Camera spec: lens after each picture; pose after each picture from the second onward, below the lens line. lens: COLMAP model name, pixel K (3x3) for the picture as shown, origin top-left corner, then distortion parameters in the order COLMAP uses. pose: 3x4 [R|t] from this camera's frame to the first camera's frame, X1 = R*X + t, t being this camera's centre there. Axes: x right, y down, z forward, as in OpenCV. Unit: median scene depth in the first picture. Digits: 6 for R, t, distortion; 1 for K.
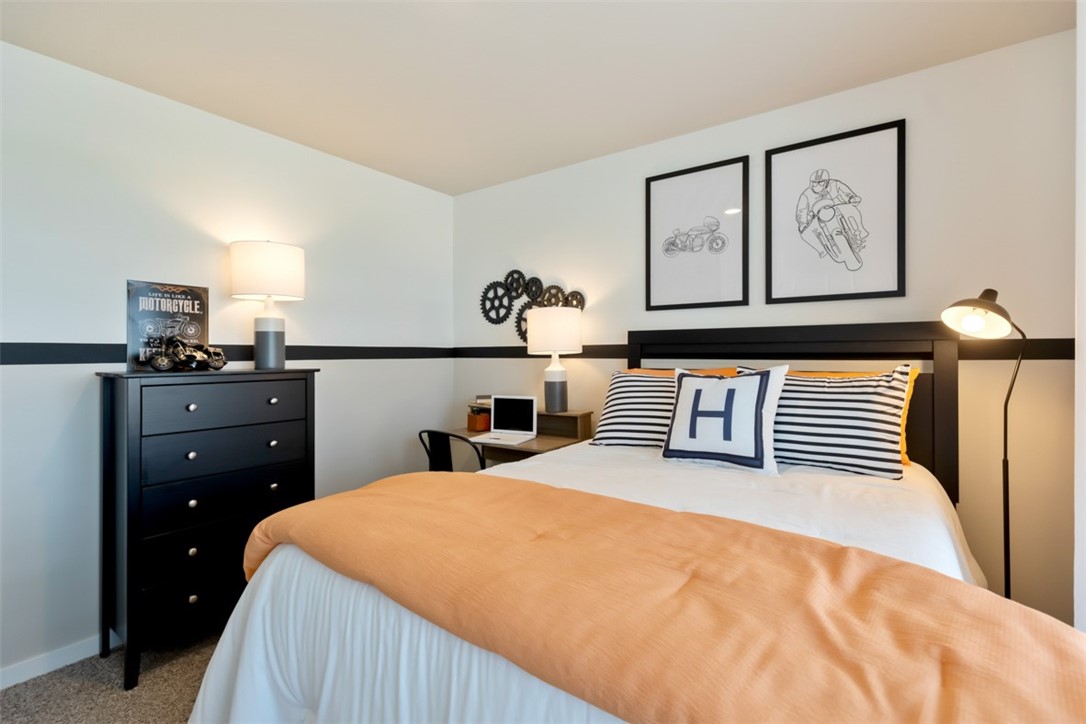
lens RADIAL K [[489.8, 0, 543.7], [0, 489.8, 358.3], [0, 0, 1]] dist [-0.001314, -0.000094]
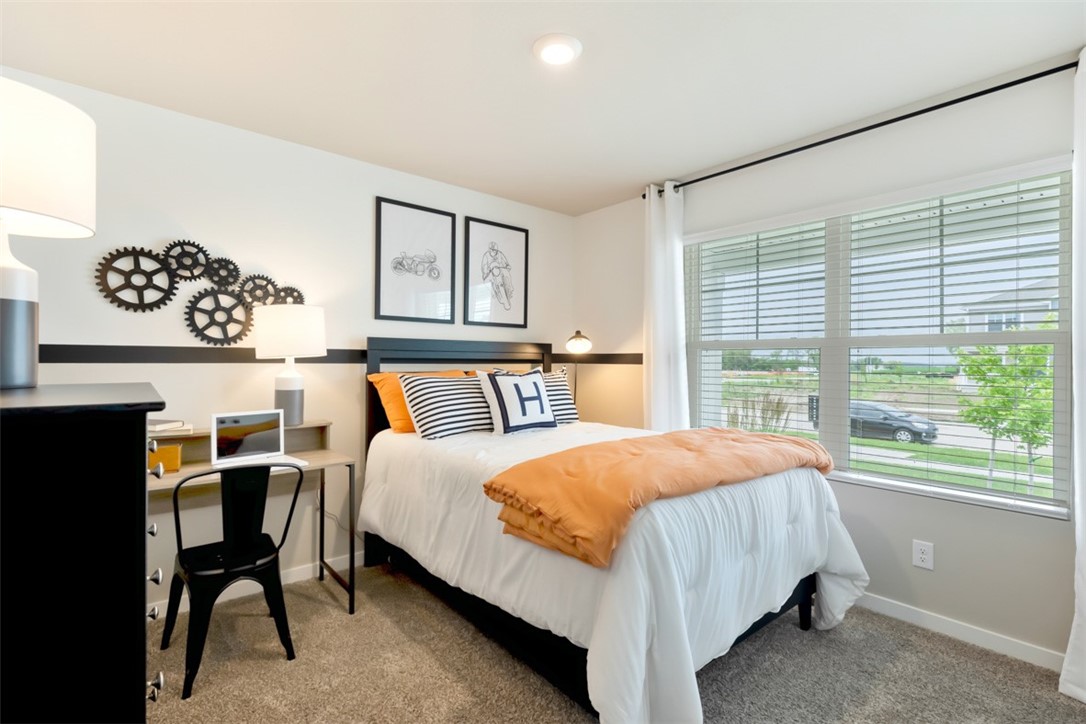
lens RADIAL K [[489.8, 0, 543.4], [0, 489.8, 360.4], [0, 0, 1]] dist [-0.001314, -0.000094]
pose [[0.245739, 0.006586, 0.969314, -0.725496], [0.003696, 0.999963, -0.007731, 0.003398], [-0.969329, 0.005483, 0.245706, 0.370831]]
